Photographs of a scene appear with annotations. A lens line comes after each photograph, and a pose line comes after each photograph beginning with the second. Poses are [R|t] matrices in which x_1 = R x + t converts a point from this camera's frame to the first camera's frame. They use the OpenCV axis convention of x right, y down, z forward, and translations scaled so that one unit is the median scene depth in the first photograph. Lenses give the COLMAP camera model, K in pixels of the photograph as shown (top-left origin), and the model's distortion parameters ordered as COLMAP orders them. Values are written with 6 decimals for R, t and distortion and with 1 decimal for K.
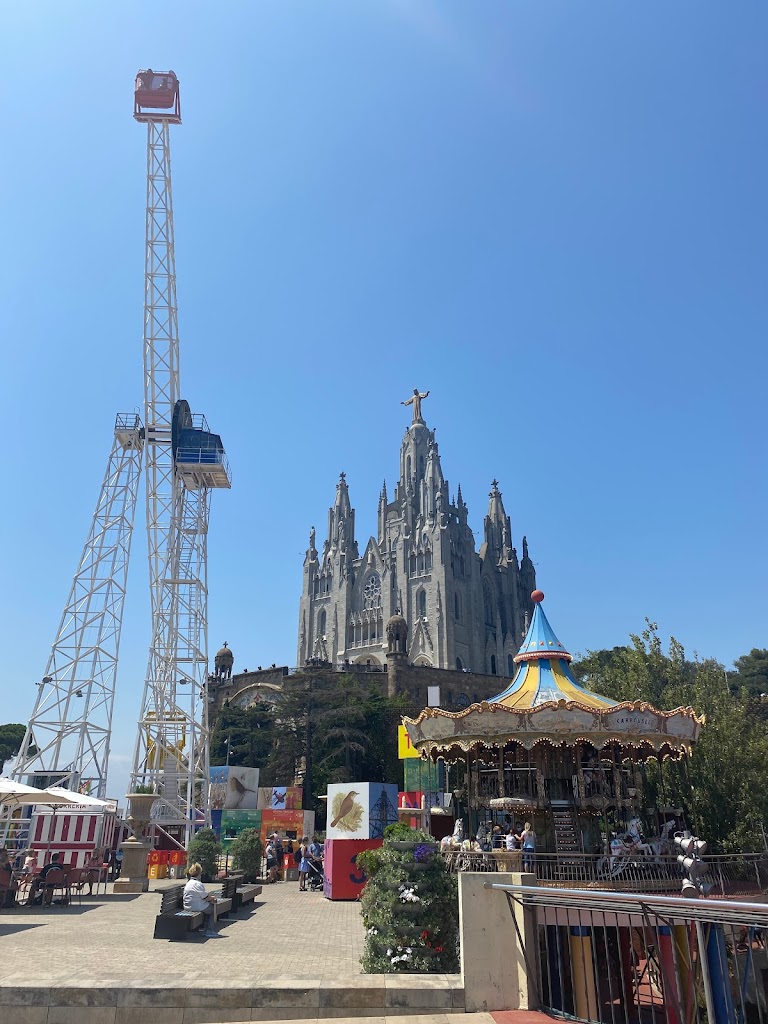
lens RADIAL K [[758.8, 0, 384.0], [0, 758.8, 512.0], [0, 0, 1]] dist [-0.007303, -0.004869]
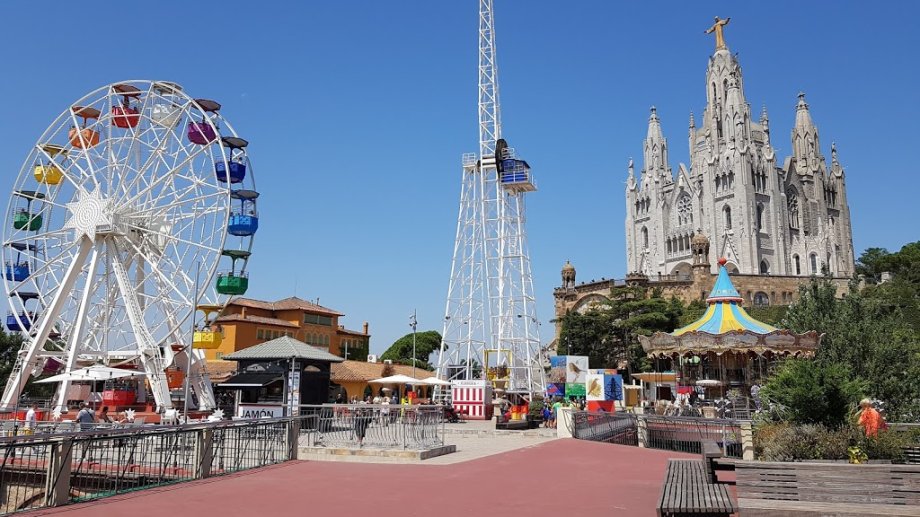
lens RADIAL K [[707.6, 0, 460.0], [0, 707.6, 258.5], [0, 0, 1]] dist [0.001222, 0.000190]
pose [[0.923987, -0.062665, -0.377255, 0.198466], [0.138275, 0.974486, 0.176796, -0.182988], [0.356551, -0.215522, 0.909077, -0.434827]]
